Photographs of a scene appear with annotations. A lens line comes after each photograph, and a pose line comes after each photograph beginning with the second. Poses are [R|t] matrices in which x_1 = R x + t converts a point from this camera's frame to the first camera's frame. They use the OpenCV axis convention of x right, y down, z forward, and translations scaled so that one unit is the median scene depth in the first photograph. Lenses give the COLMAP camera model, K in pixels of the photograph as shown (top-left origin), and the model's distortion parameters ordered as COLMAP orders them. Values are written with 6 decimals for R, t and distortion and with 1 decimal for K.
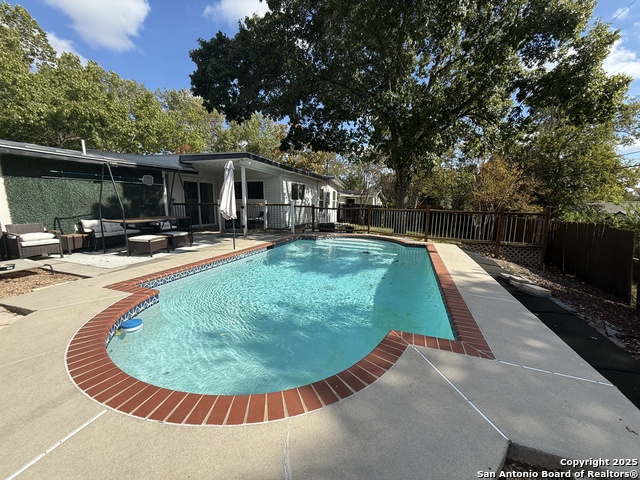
lens RADIAL K [[255.5, 0, 320.0], [0, 255.5, 242.1], [0, 0, 1]] dist [-0.001702, -0.000456]
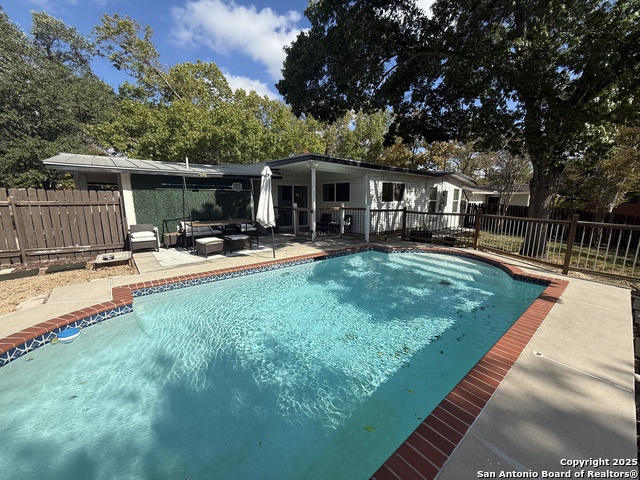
lens RADIAL K [[255.5, 0, 320.7], [0, 255.5, 240.2], [0, 0, 1]] dist [-0.001702, -0.000456]
pose [[0.861634, 0.072988, -0.502255, 0.198481], [-0.071676, 0.997186, 0.021949, -0.049575], [0.502444, 0.017087, 0.864441, 0.177681]]
